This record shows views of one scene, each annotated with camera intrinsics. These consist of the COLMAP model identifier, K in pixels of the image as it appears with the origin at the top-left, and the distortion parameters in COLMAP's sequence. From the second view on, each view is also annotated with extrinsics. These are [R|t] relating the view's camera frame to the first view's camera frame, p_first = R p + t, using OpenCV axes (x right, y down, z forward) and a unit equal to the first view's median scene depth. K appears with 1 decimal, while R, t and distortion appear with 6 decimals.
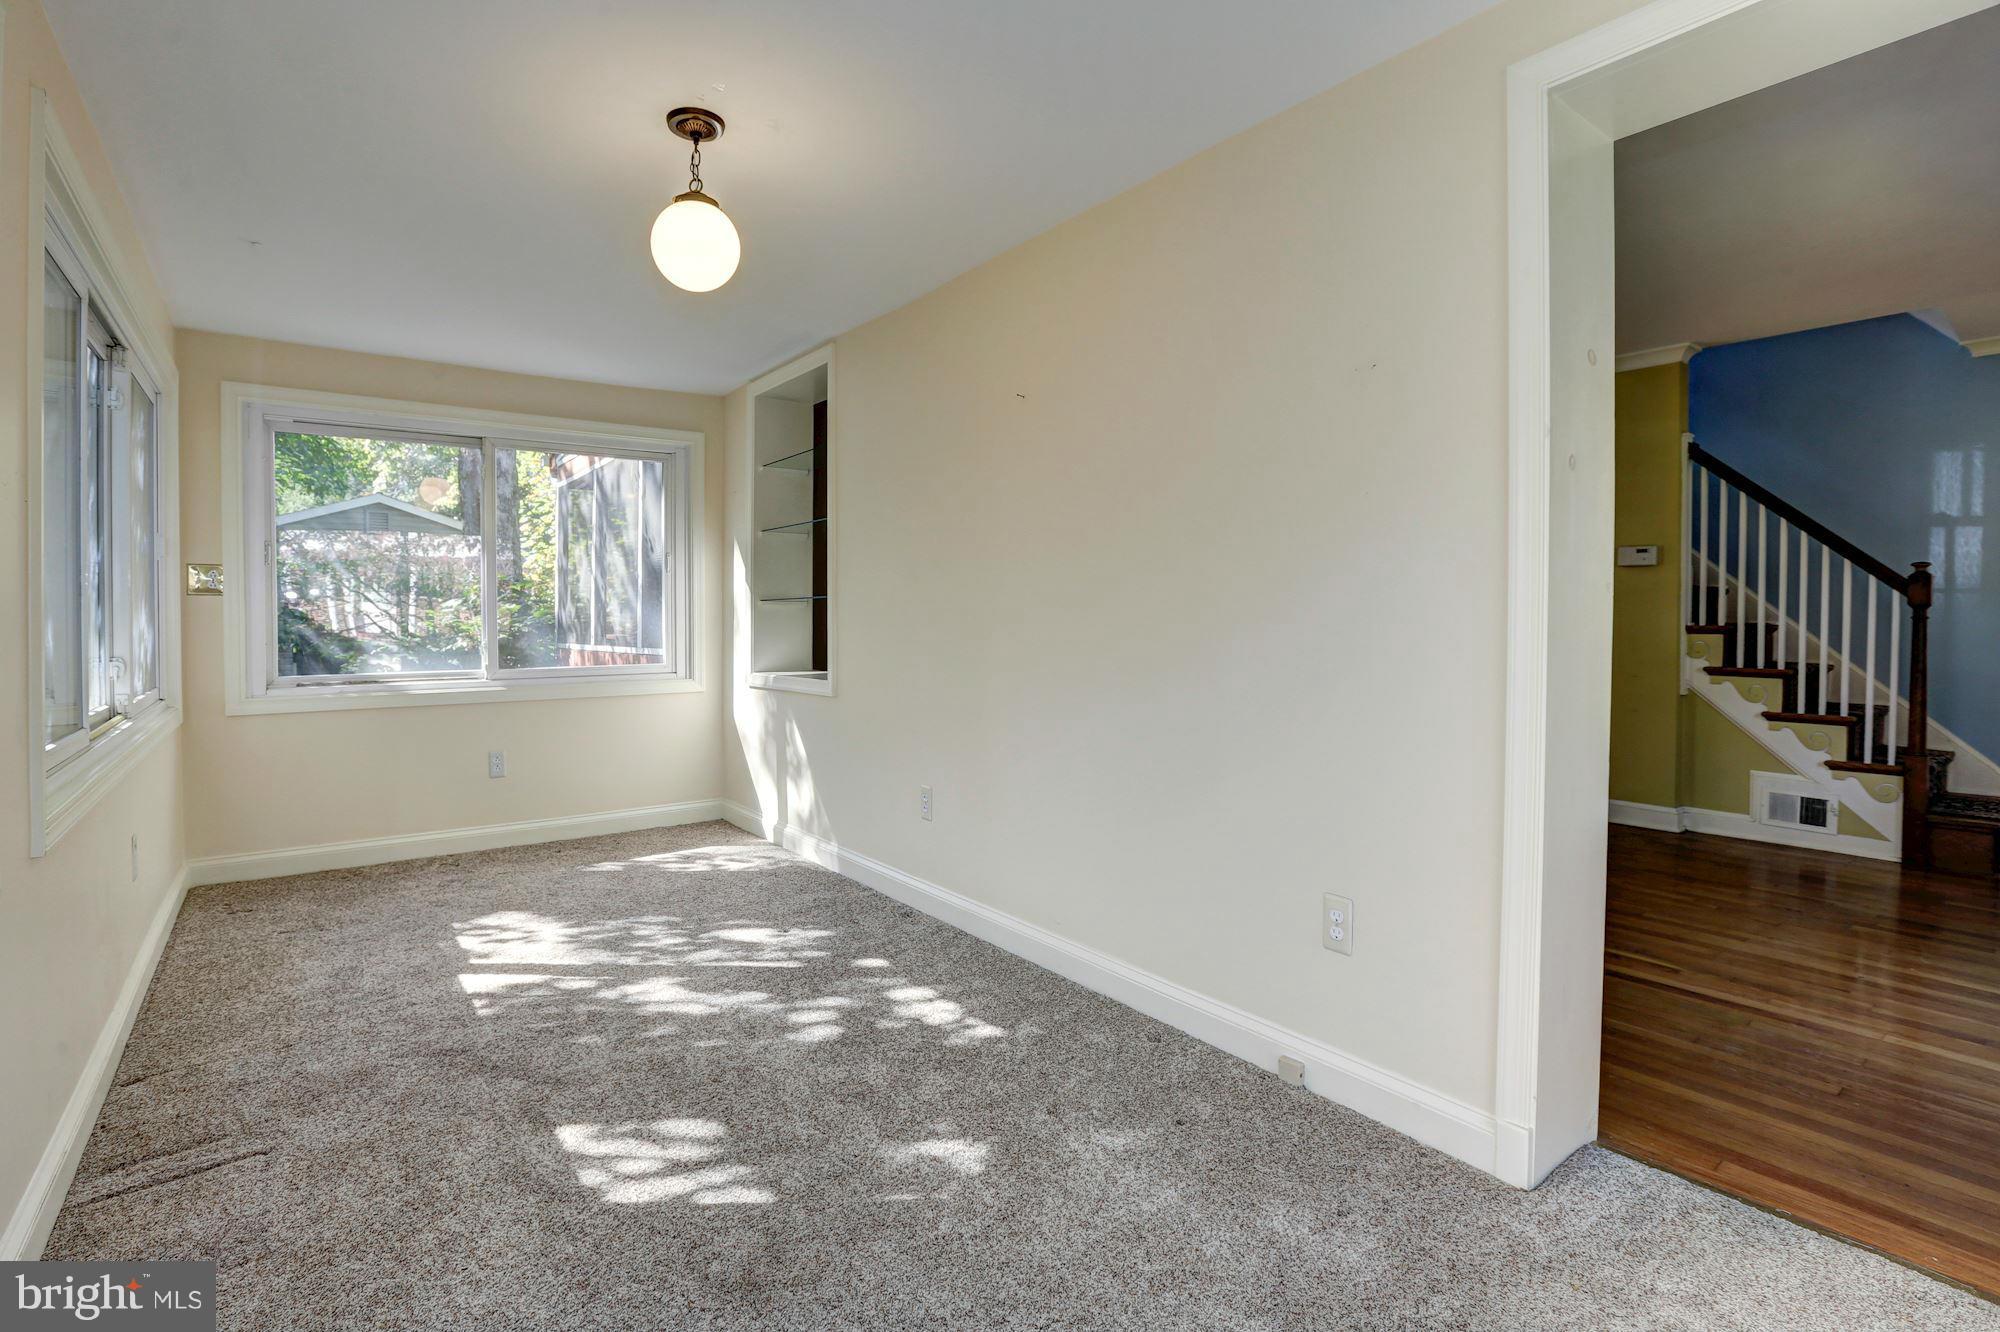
lens RADIAL K [[921.5, 0, 997.6], [0, 921.5, 626.8], [0, 0, 1]] dist [-0.024345, 0.000893]
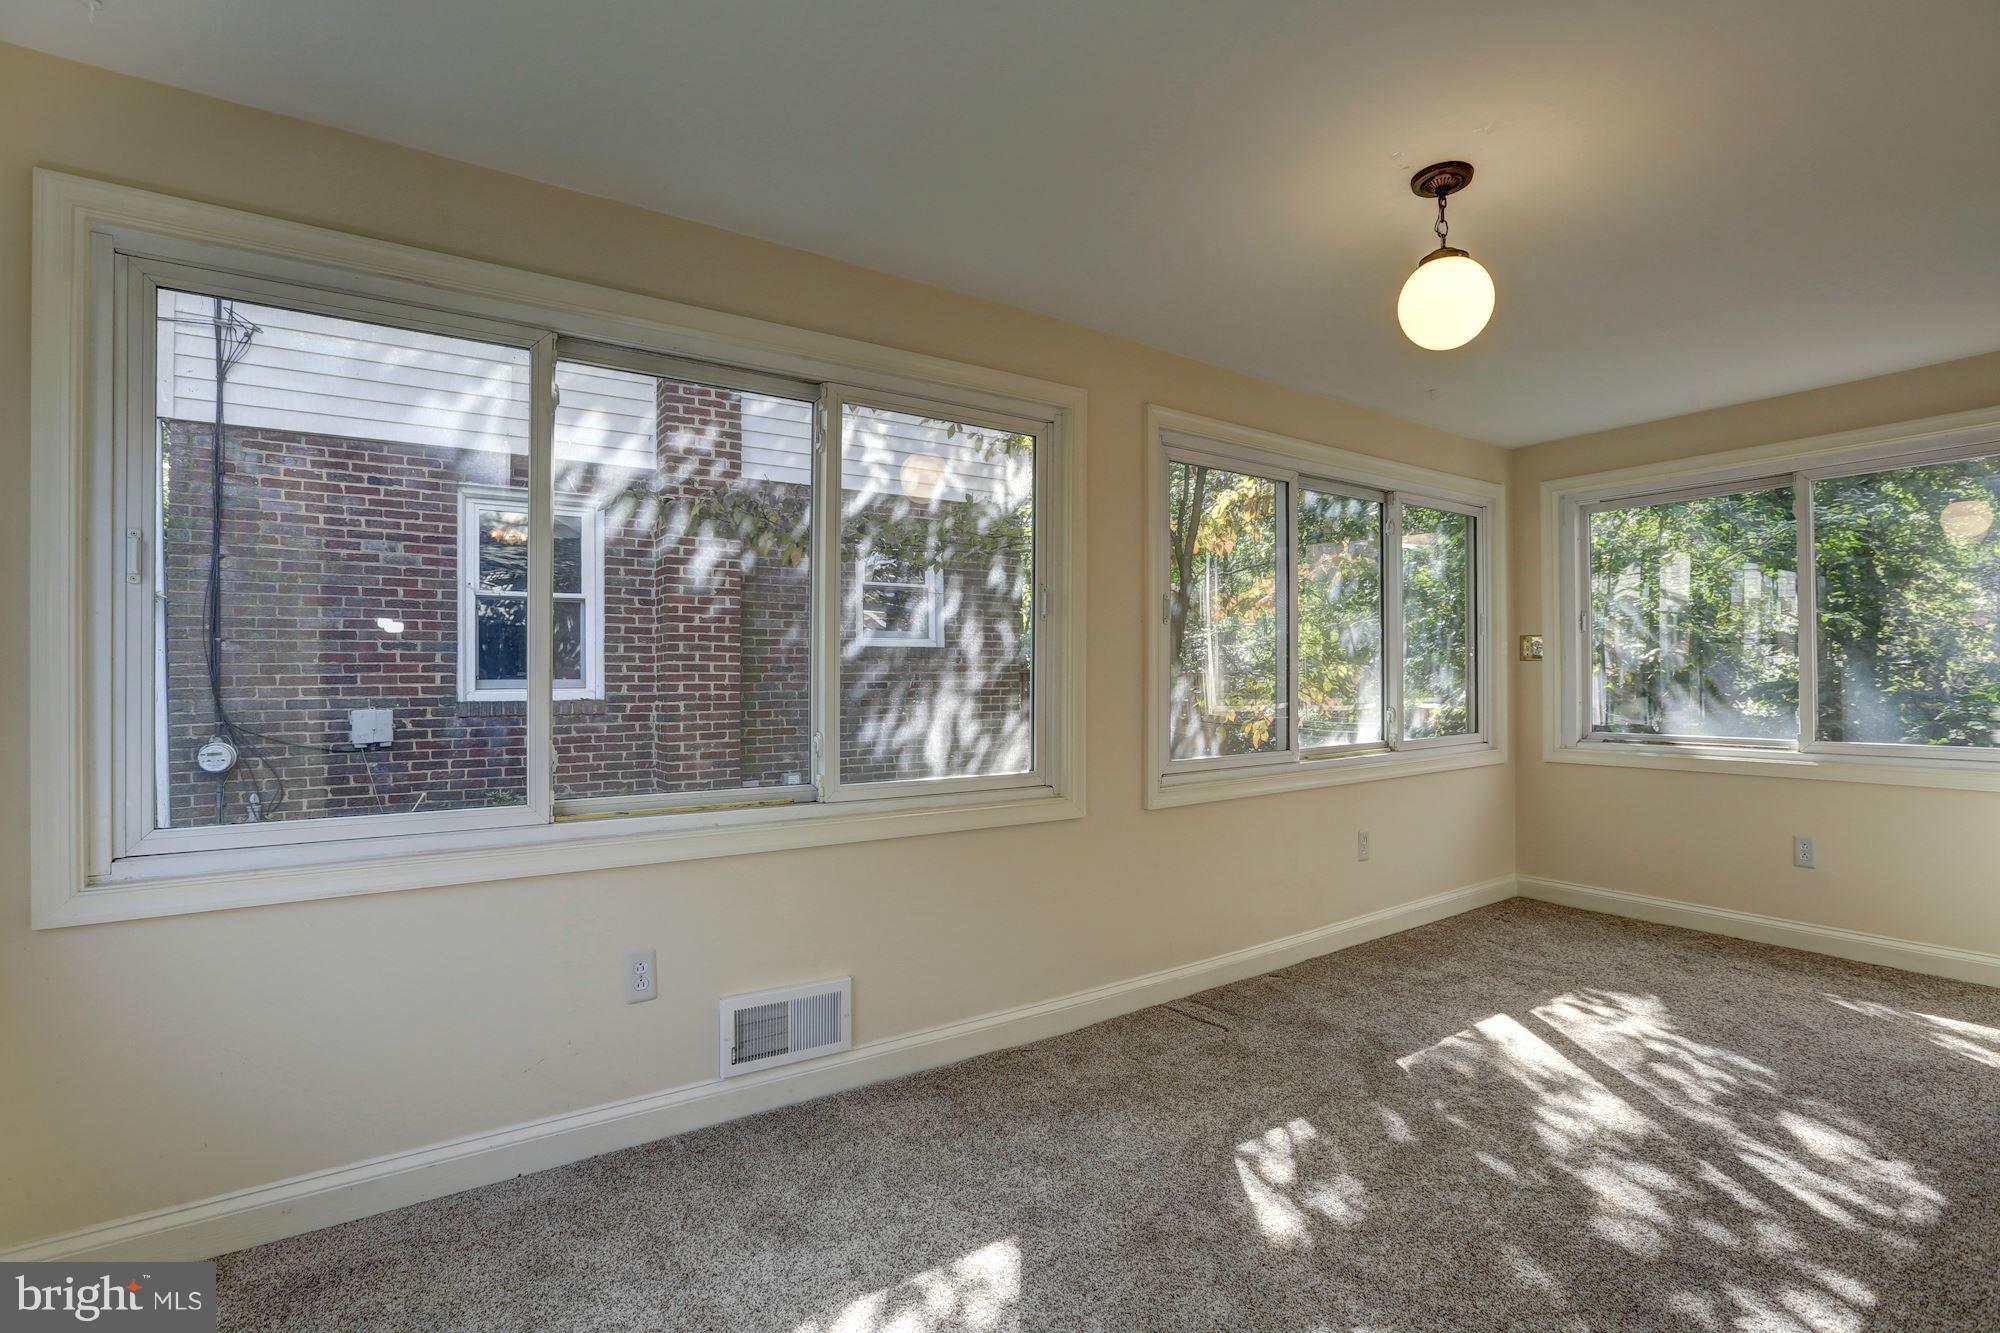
lens RADIAL K [[878.5, 0, 965.9], [0, 878.5, 674.2], [0, 0, 1]] dist [-0.020717, 0.000007]
pose [[-0.038387, -0.000057, -0.999263, 0.451638], [-0.010923, 0.999940, 0.000363, -0.012716], [0.999203, 0.010929, -0.038386, 0.391983]]
